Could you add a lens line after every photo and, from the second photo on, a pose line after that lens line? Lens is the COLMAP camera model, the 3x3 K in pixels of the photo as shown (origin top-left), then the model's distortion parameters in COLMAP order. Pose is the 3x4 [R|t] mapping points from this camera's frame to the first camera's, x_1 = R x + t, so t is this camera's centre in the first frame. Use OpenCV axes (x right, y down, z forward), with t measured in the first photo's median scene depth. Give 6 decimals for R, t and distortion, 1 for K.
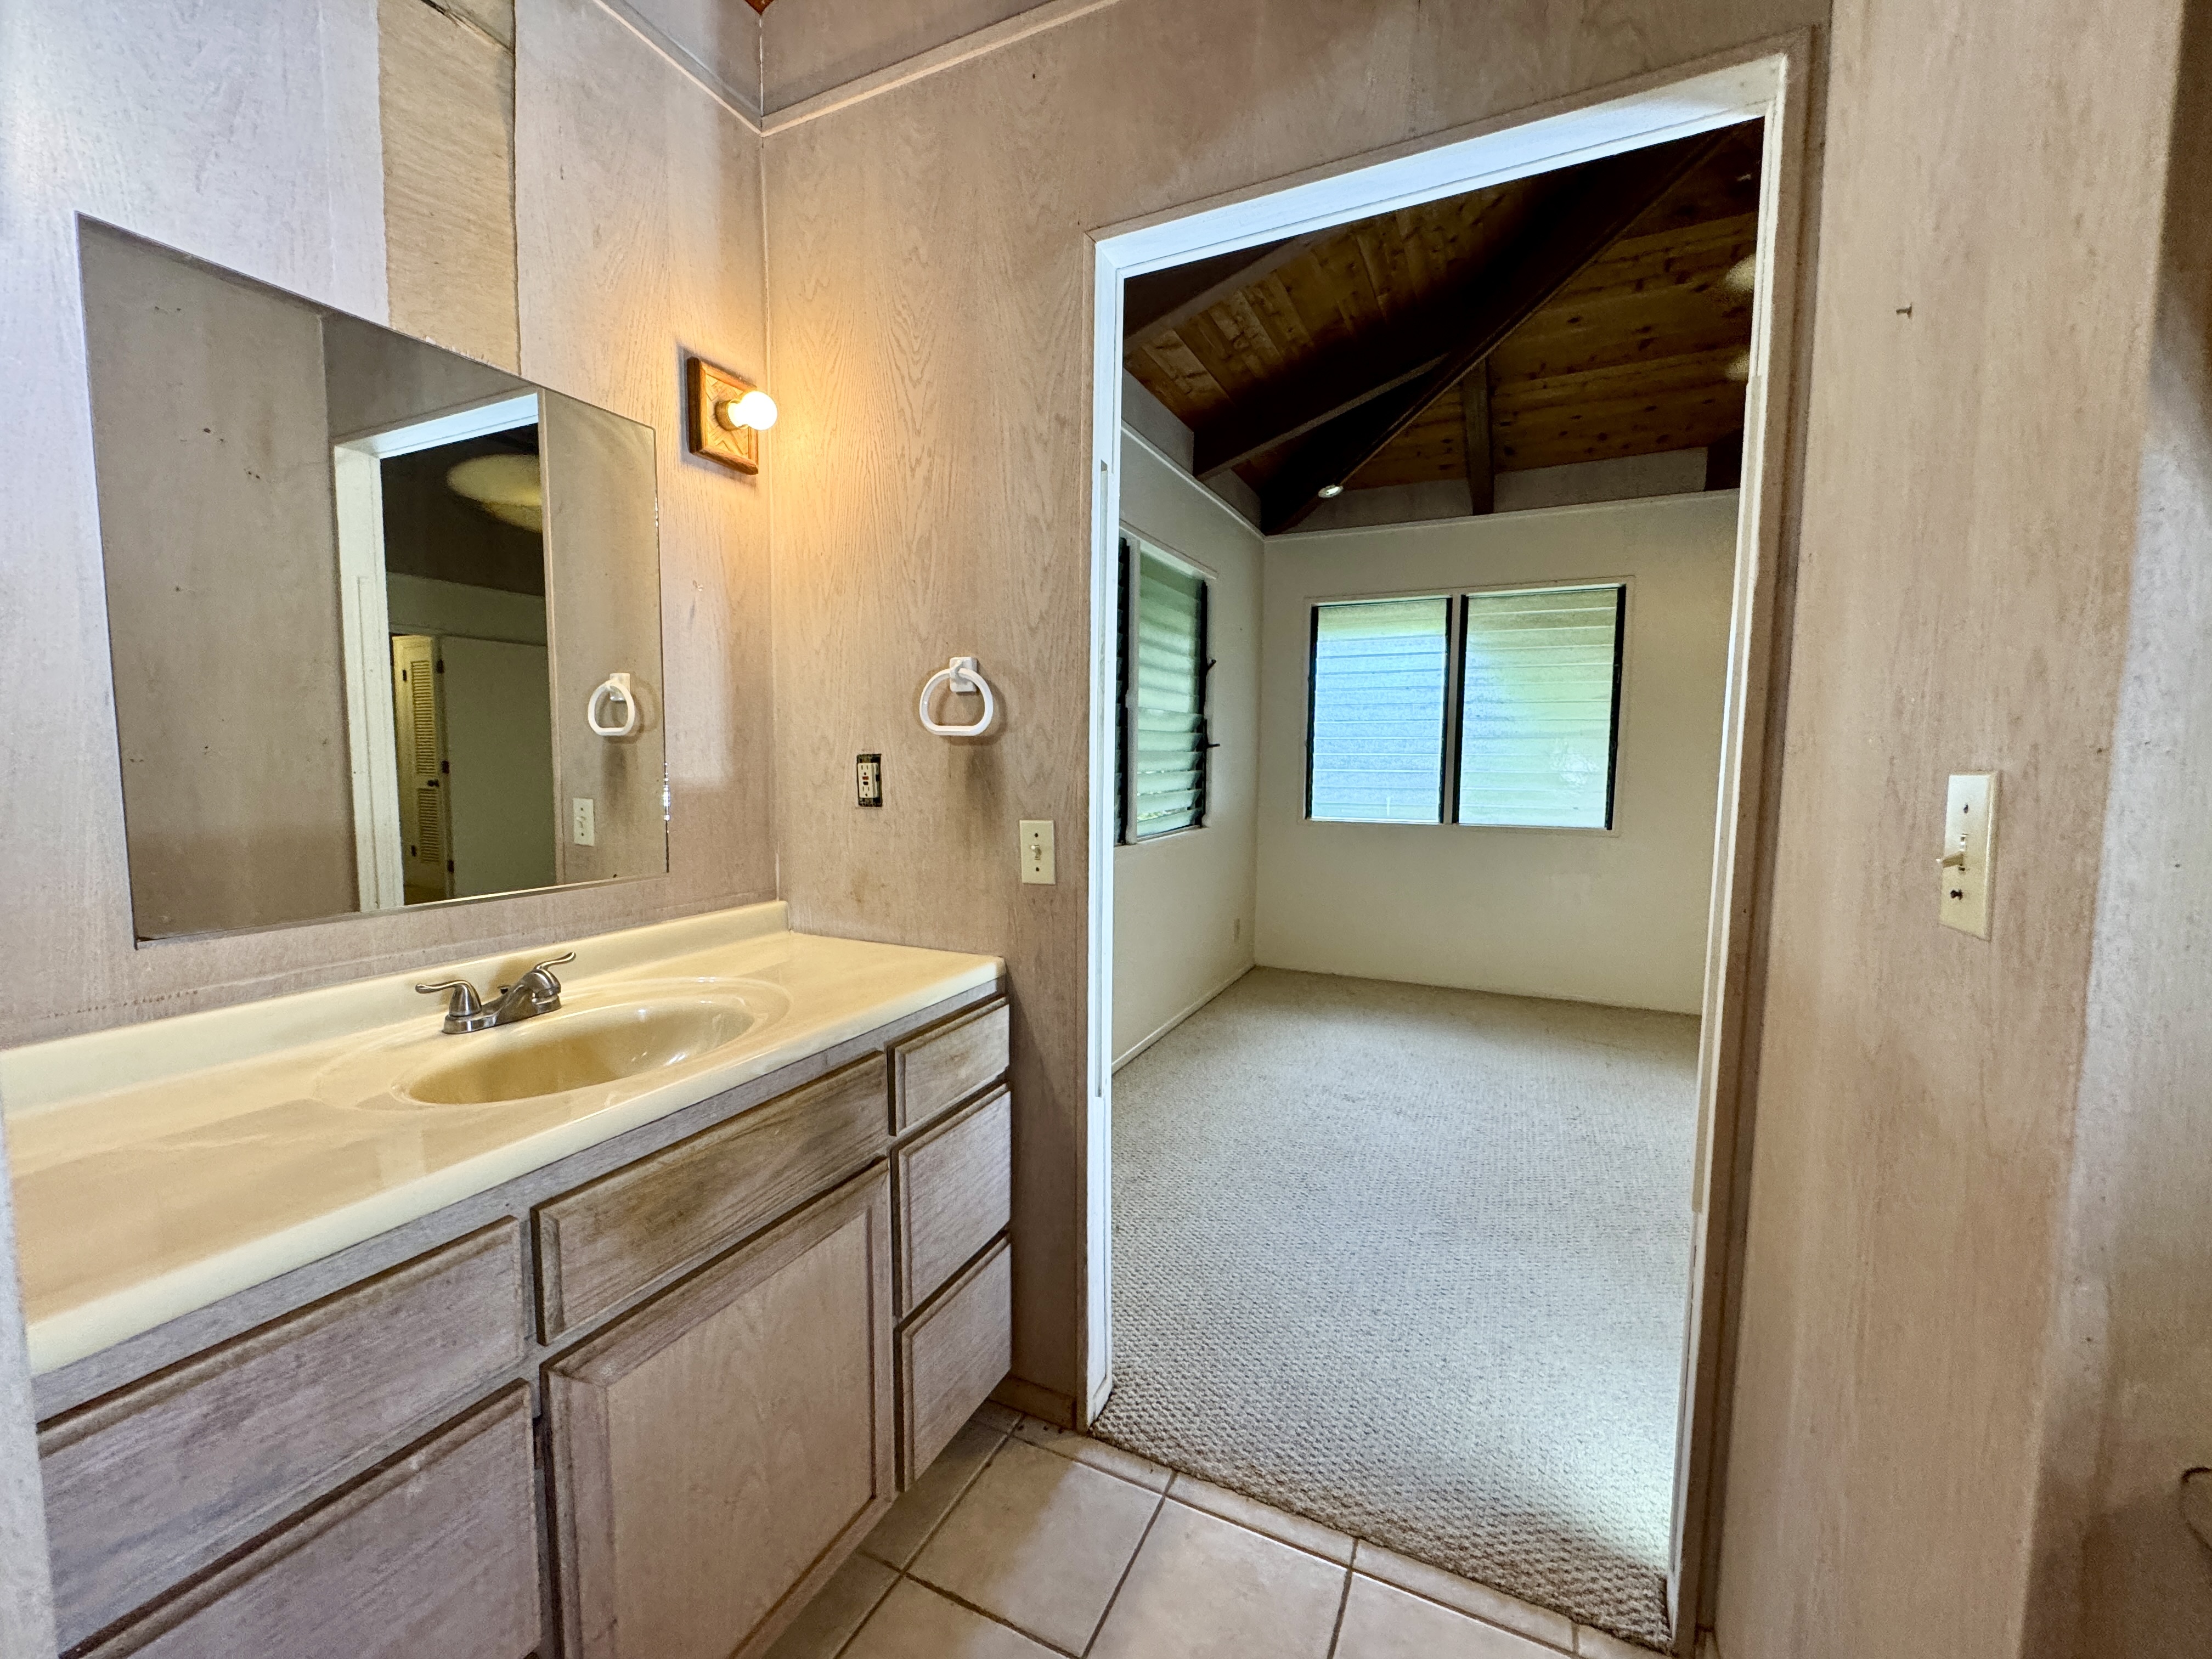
lens RADIAL K [[886.9, 0, 1107.4], [0, 886.9, 830.9], [0, 0, 1]] dist [-0.001396, -0.000035]
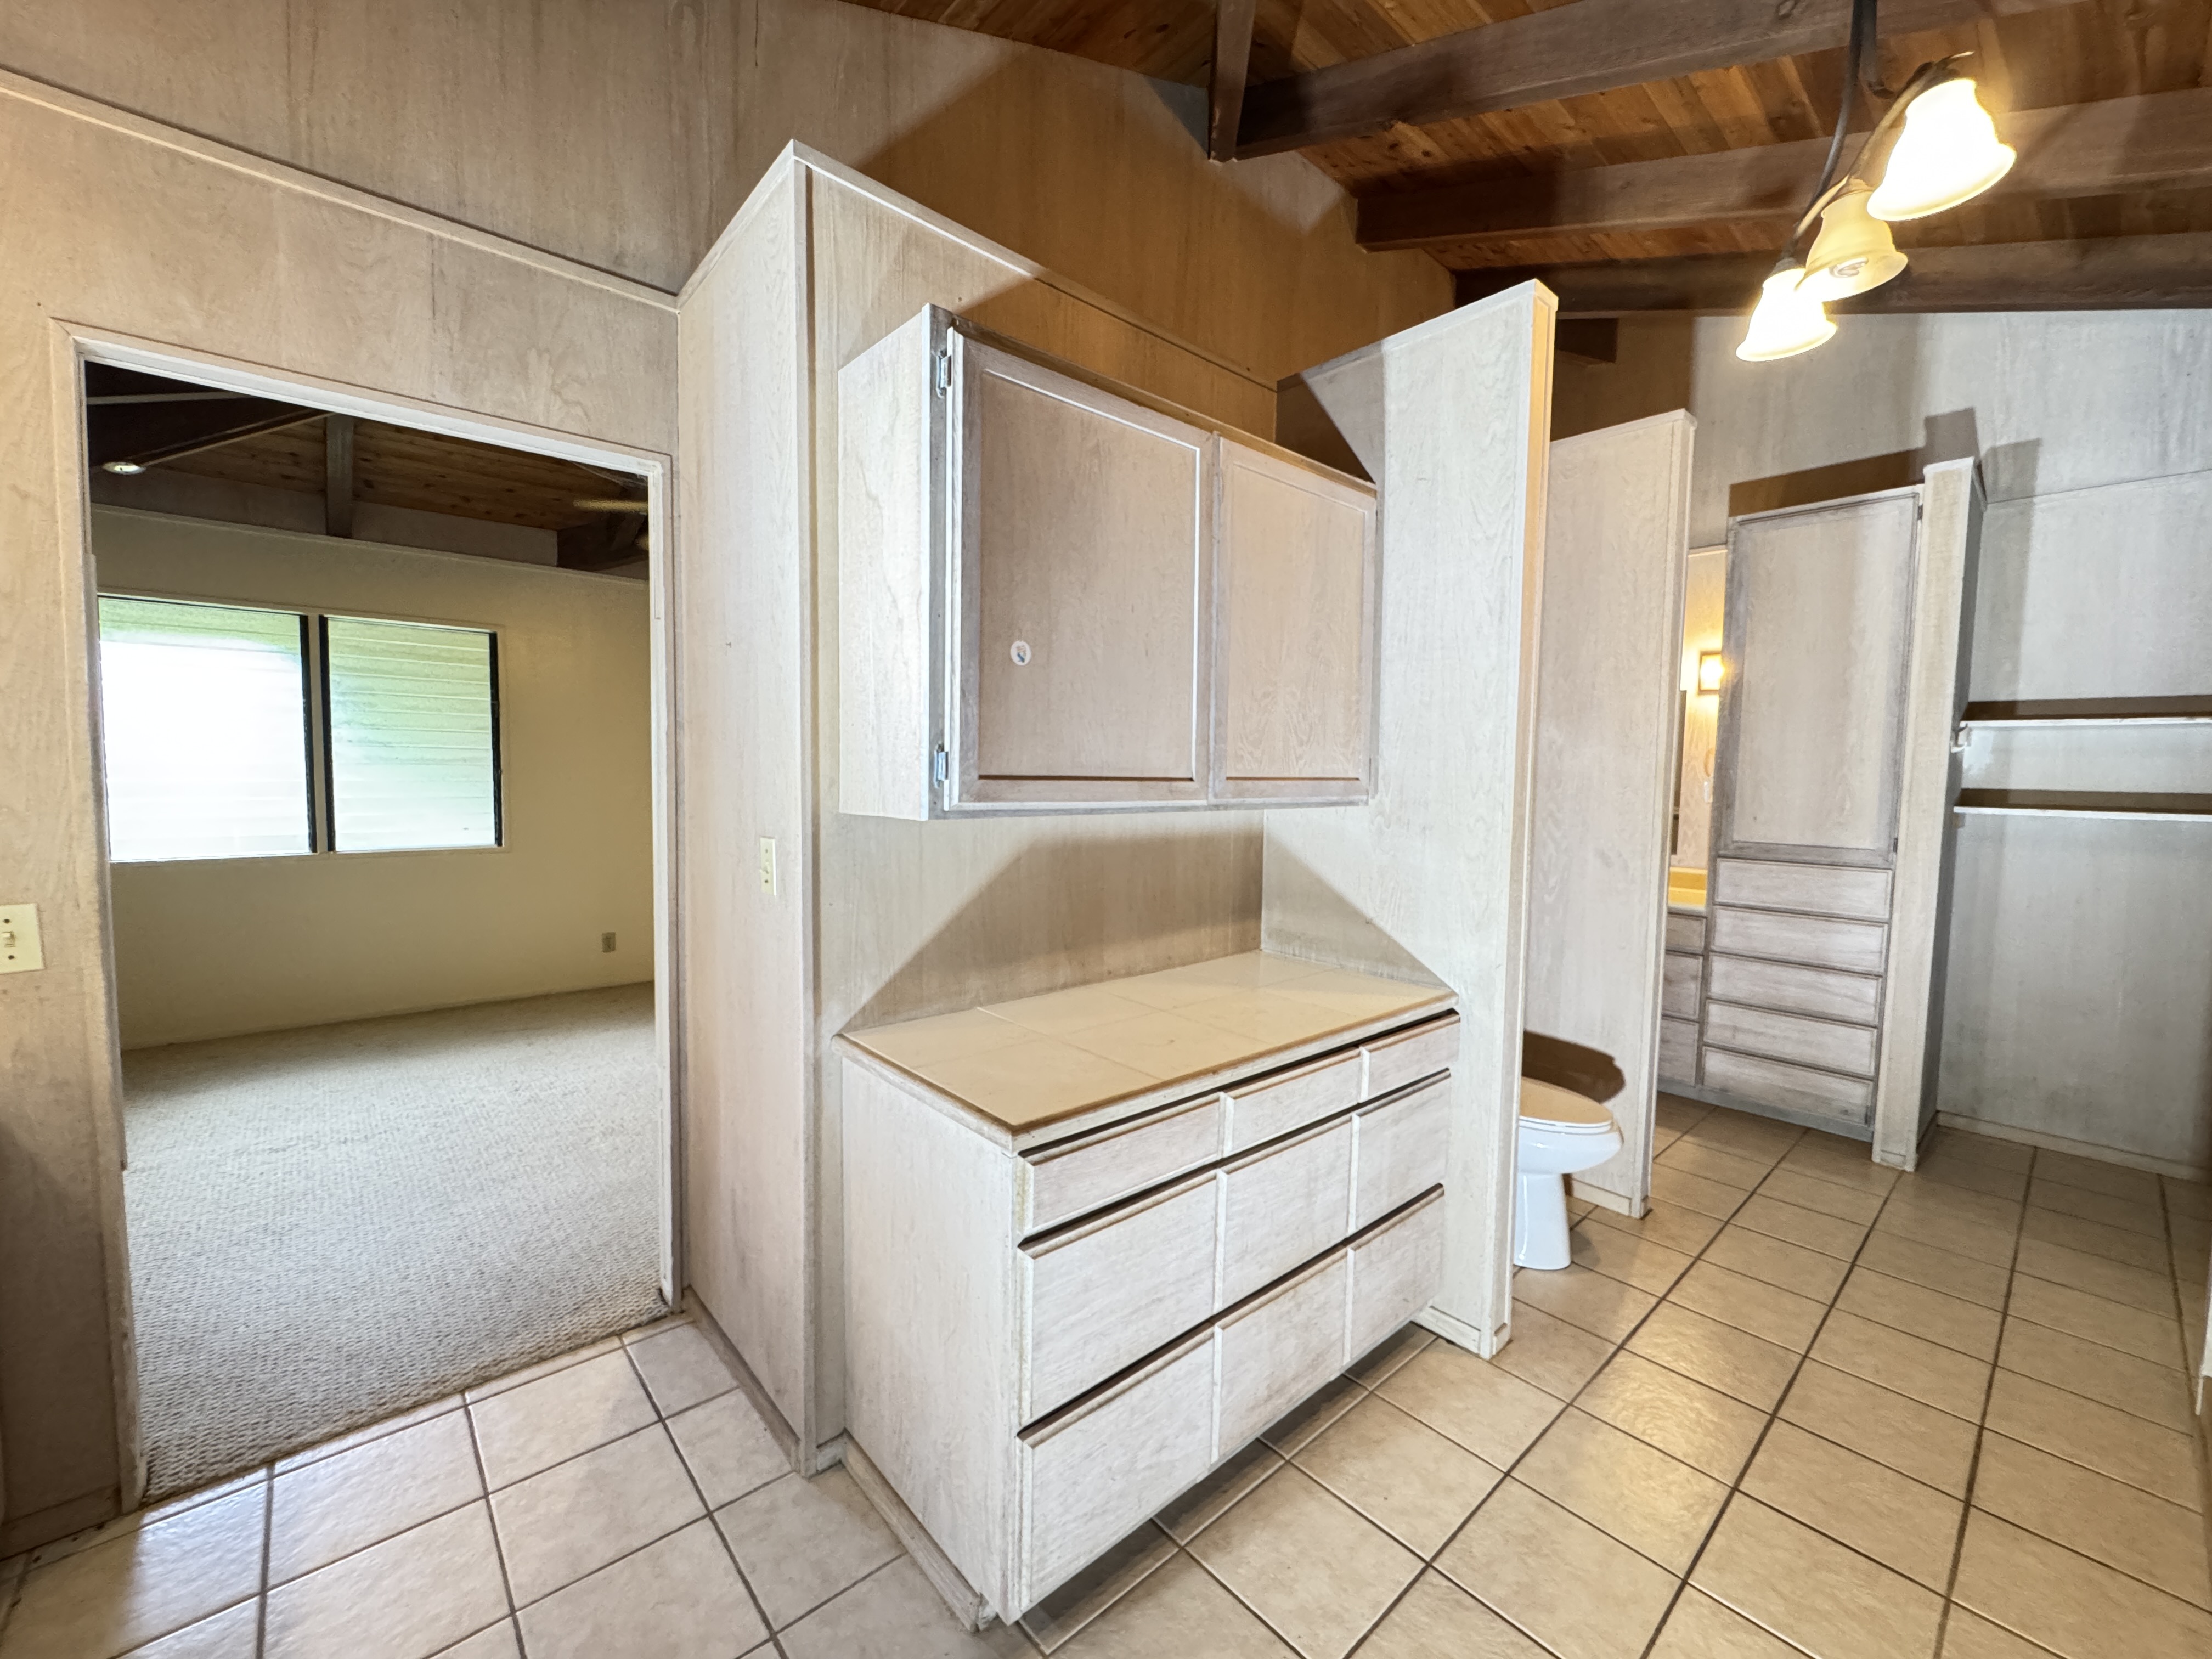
lens RADIAL K [[886.9, 0, 1104.7], [0, 886.9, 827.6], [0, 0, 1]] dist [-0.001396, -0.000035]
pose [[0.389703, -0.061485, 0.918886, -0.468765], [0.063312, 0.997197, 0.039874, -0.056249], [-0.918762, 0.042637, 0.392504, -0.427477]]
